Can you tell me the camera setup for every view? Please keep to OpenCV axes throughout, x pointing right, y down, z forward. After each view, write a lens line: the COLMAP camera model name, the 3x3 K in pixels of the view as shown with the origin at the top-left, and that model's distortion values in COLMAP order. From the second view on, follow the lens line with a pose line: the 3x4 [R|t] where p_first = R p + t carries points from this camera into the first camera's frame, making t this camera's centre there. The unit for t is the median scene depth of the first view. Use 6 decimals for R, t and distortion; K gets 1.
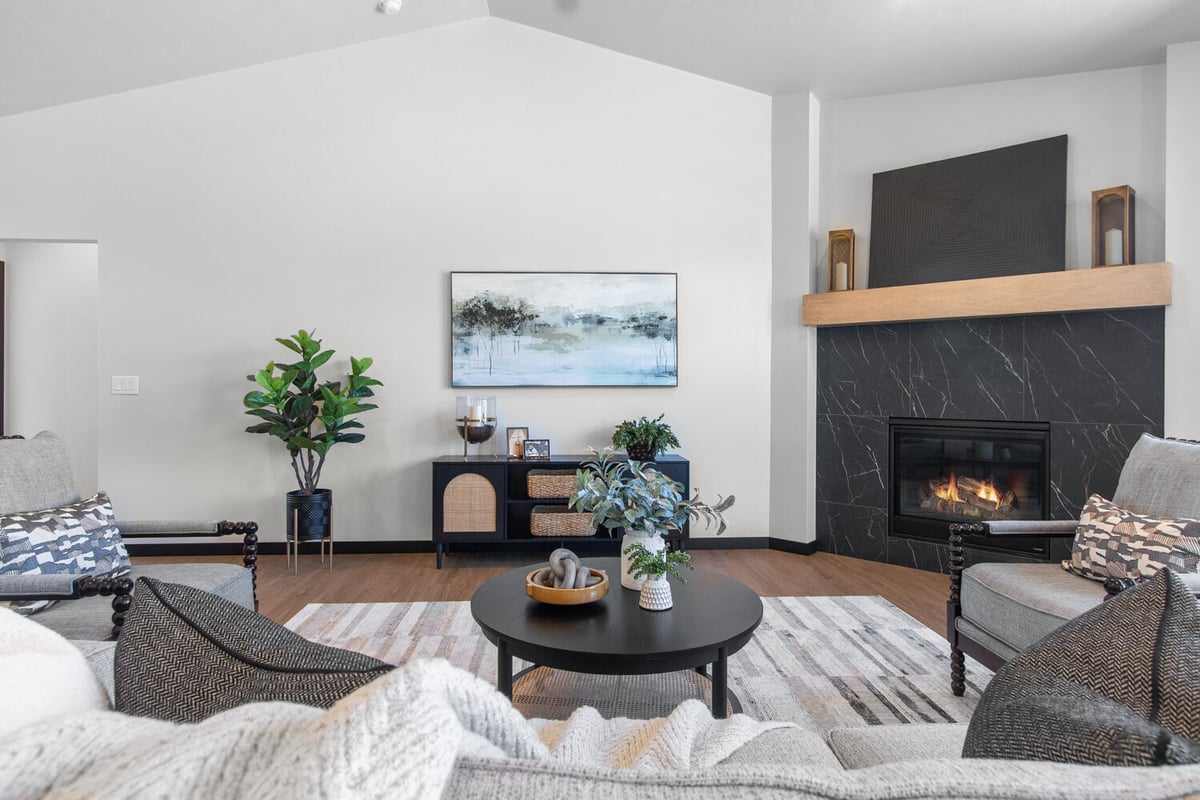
lens RADIAL K [[658.7, 0, 597.3], [0, 658.7, 392.2], [0, 0, 1]] dist [0.021218, 0.000619]
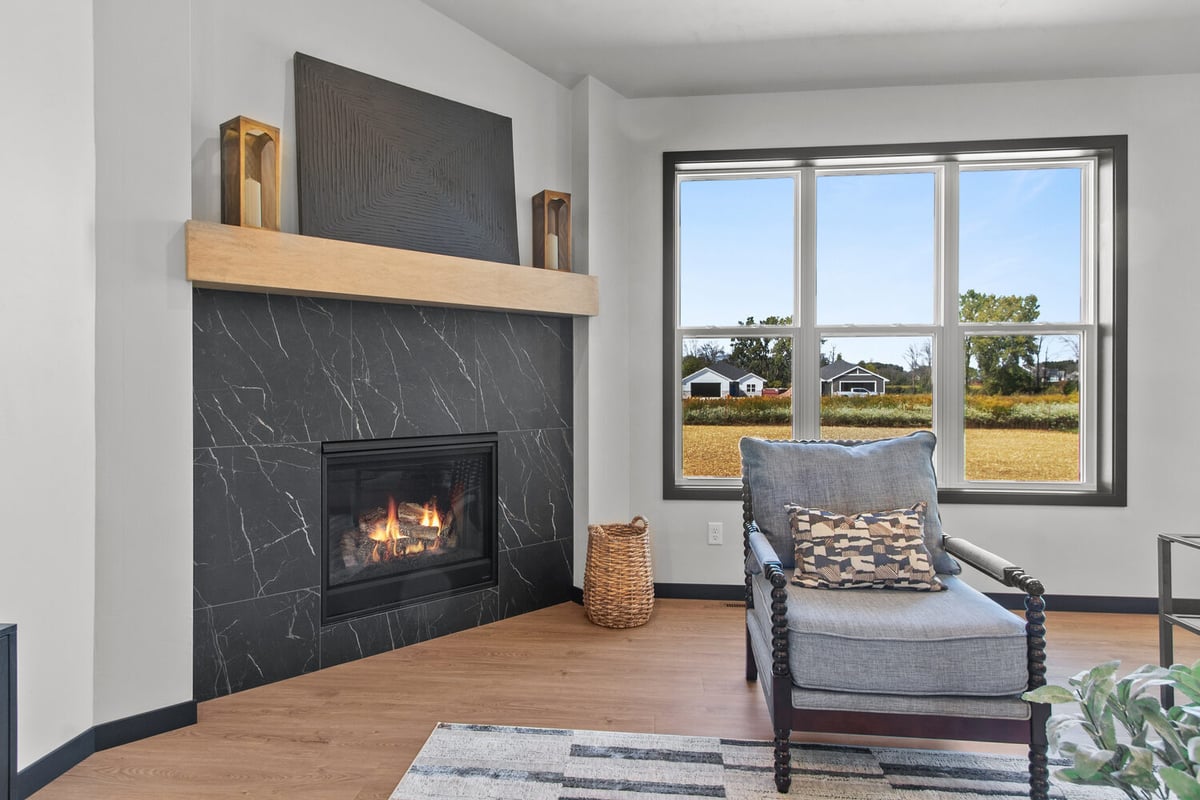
lens RADIAL K [[658.7, 0, 599.6], [0, 658.7, 394.0], [0, 0, 1]] dist [0.021218, 0.000619]
pose [[0.164211, -0.018236, 0.986257, -0.163867], [0.014317, 0.999768, 0.016102, -0.017737], [-0.986321, 0.011476, 0.164434, 0.683114]]
